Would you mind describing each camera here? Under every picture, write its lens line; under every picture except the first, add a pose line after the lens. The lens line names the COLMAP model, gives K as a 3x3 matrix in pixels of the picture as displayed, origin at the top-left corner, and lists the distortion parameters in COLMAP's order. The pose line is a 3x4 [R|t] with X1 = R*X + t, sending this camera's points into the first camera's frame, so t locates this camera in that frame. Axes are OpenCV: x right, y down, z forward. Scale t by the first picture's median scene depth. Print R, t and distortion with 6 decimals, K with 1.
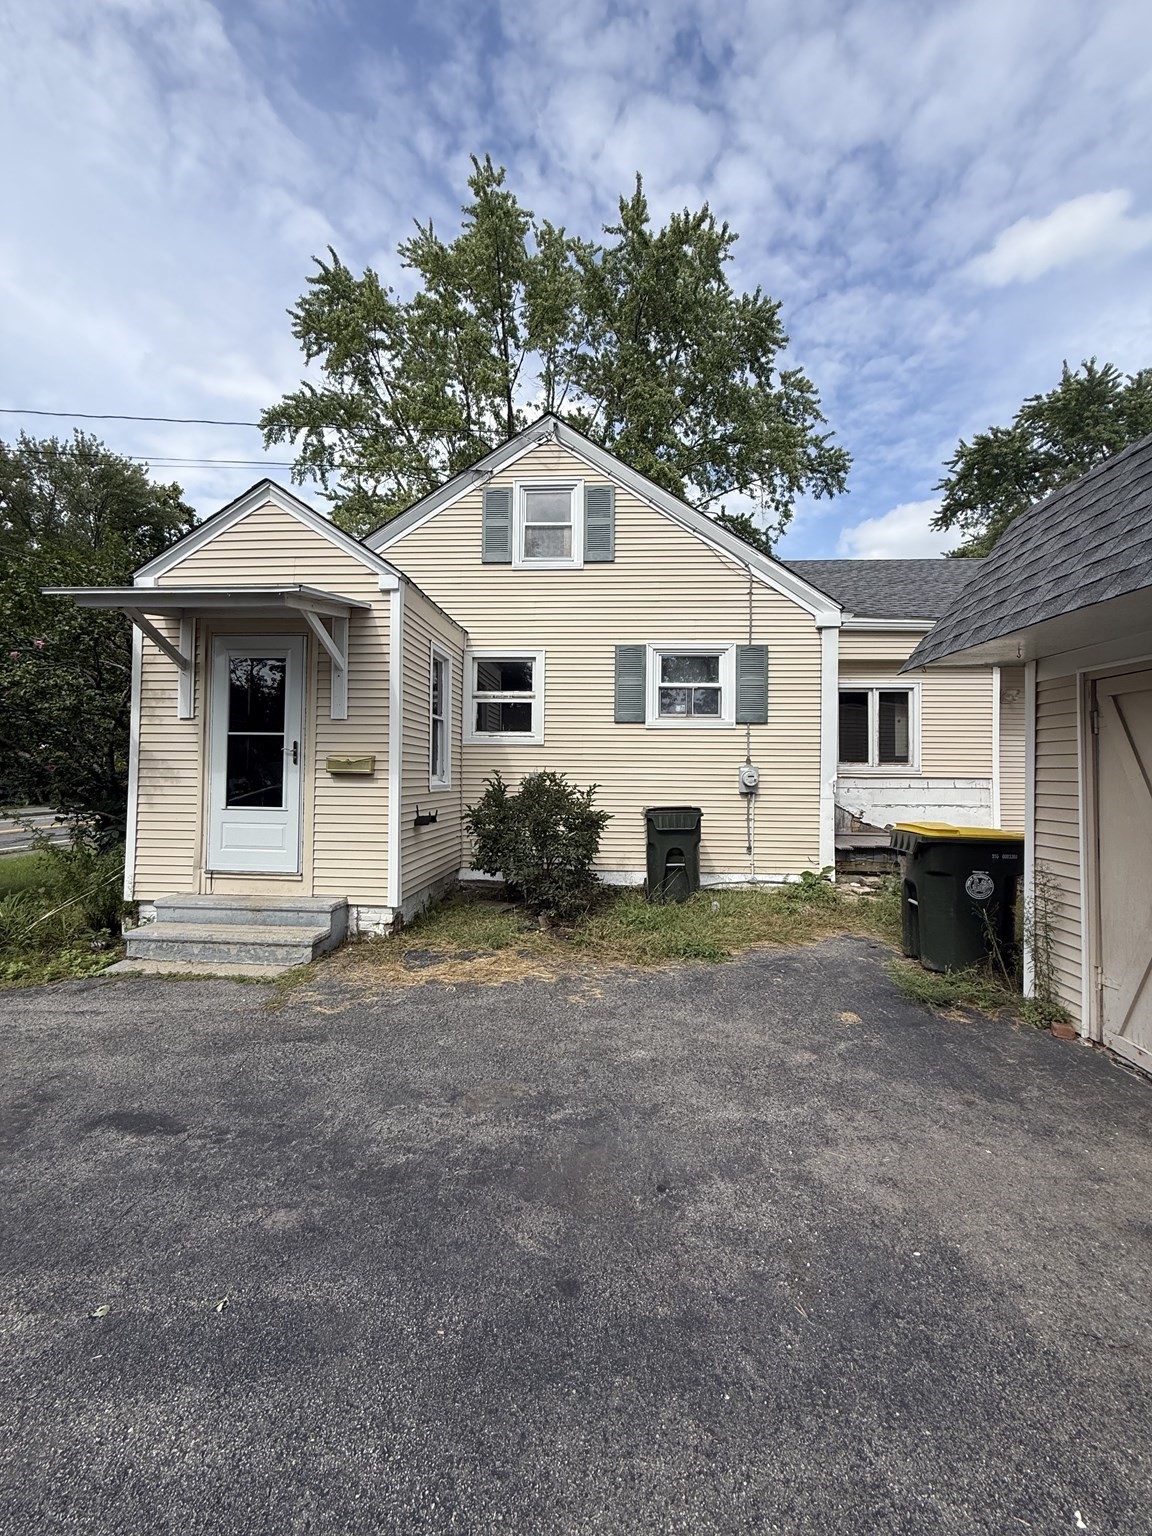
lens RADIAL K [[613.0, 0, 580.3], [0, 613.0, 766.9], [0, 0, 1]] dist [-0.000837, -0.000355]
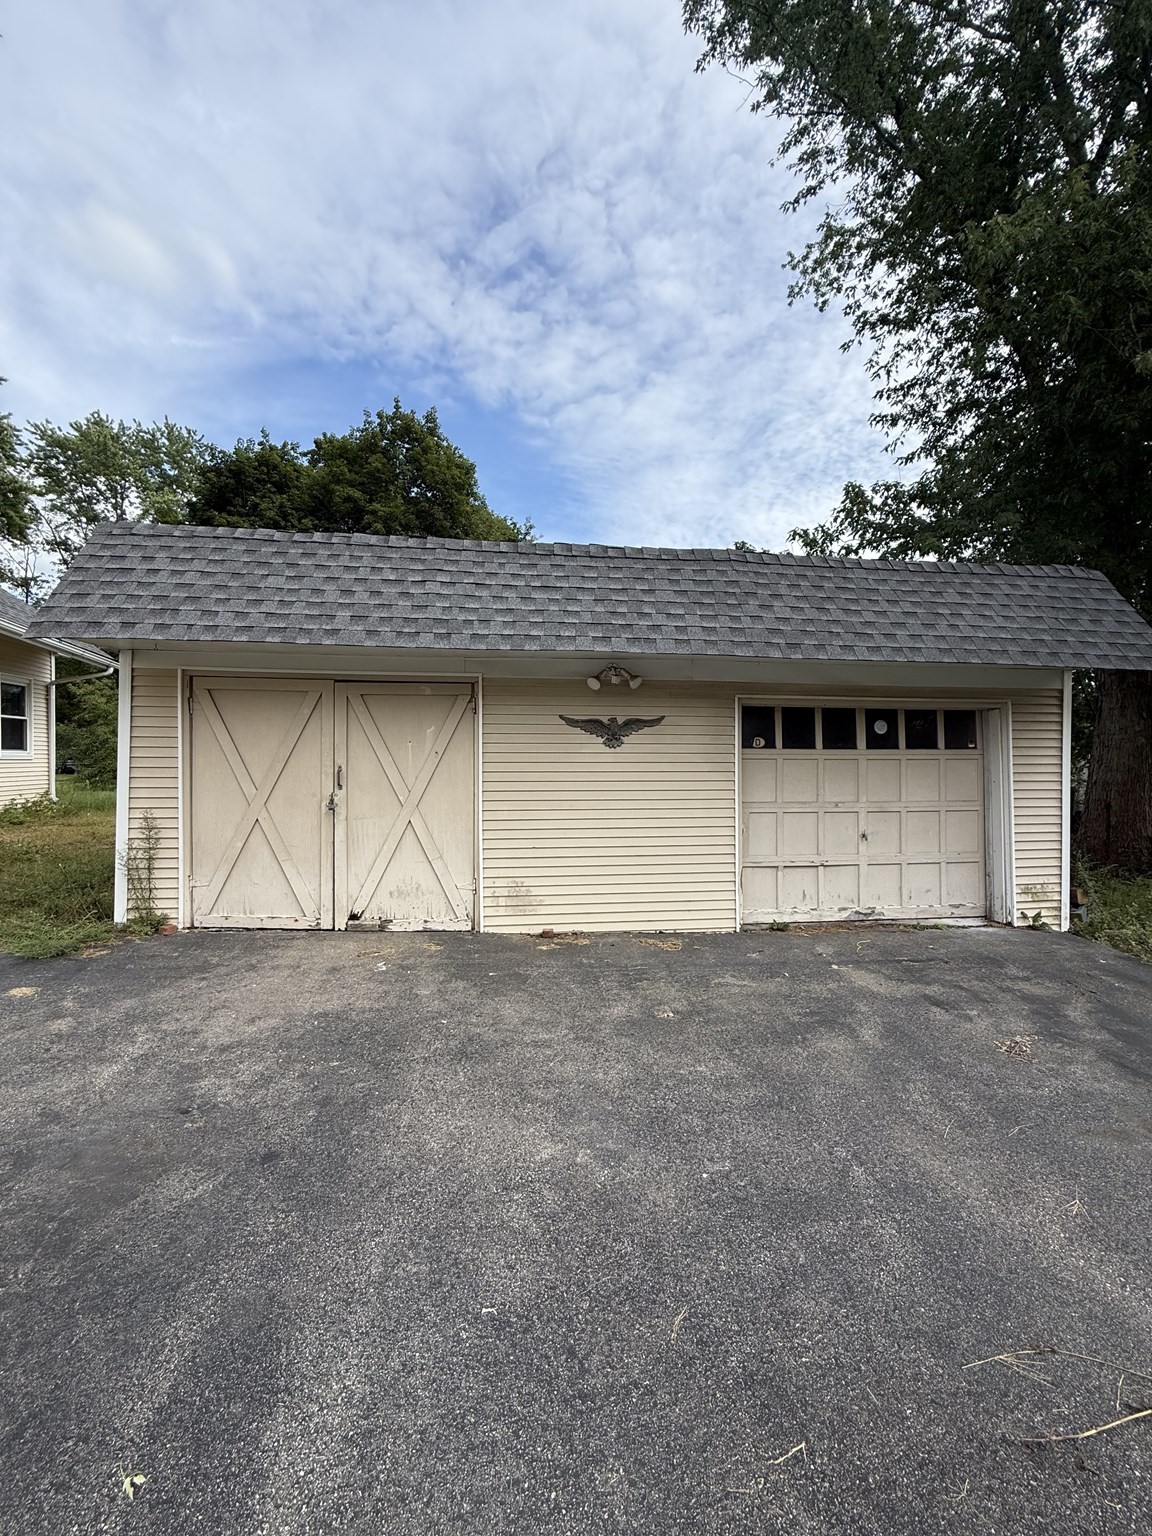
lens RADIAL K [[613.0, 0, 579.0], [0, 613.0, 757.5], [0, 0, 1]] dist [-0.000837, -0.000355]
pose [[-0.165336, -0.010077, 0.986186, -0.945745], [-0.017681, 0.999817, 0.007252, 0.028580], [-0.986079, -0.016238, -0.165484, 0.441363]]
